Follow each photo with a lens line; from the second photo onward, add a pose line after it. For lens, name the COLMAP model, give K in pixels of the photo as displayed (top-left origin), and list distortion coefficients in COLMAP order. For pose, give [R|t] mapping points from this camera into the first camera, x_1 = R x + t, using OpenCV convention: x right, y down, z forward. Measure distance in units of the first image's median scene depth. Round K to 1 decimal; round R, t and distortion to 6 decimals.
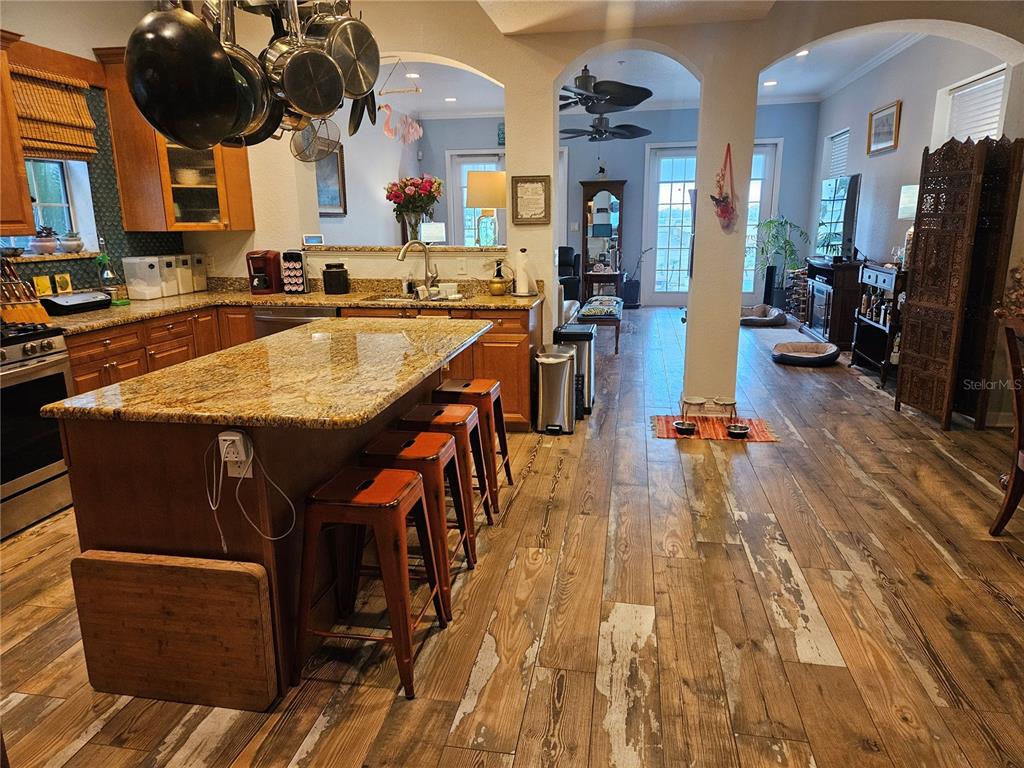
lens RADIAL K [[690.5, 0, 517.9], [0, 690.5, 380.3], [0, 0, 1]] dist [0.057317, -0.035036]
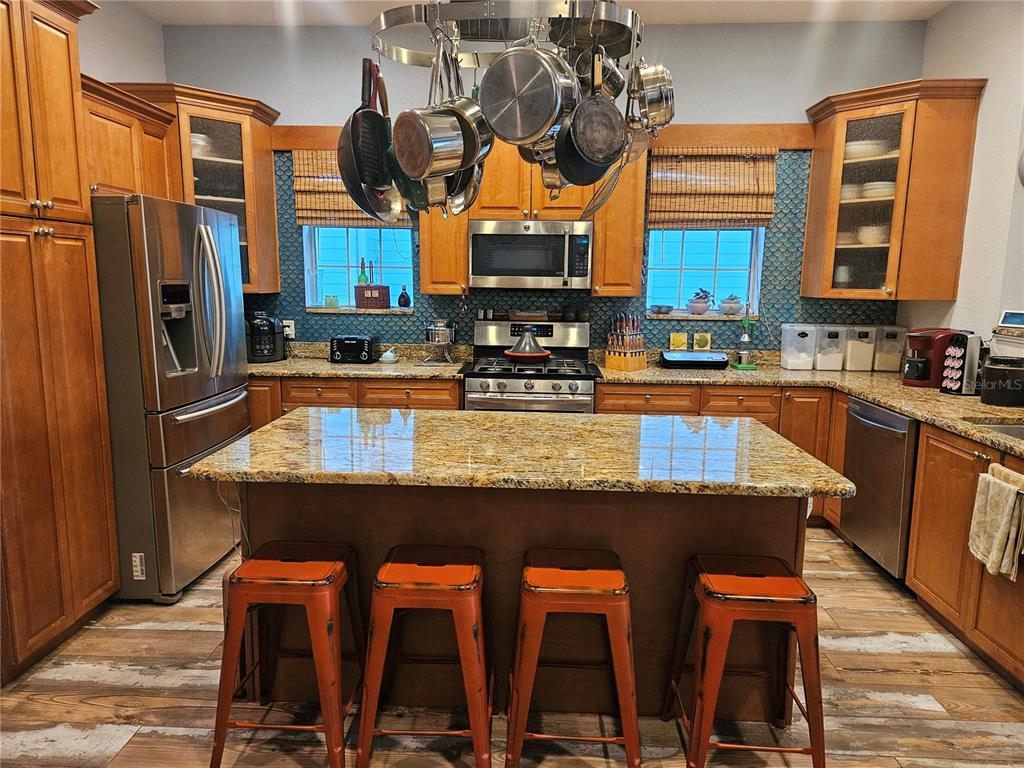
lens RADIAL K [[690.5, 0, 509.0], [0, 690.5, 386.1], [0, 0, 1]] dist [0.057317, -0.035036]
pose [[0.120356, 0.167032, -0.978578, 0.358836], [-0.240752, 0.961228, 0.134460, -0.139837], [0.963095, 0.219411, 0.155903, 0.549367]]
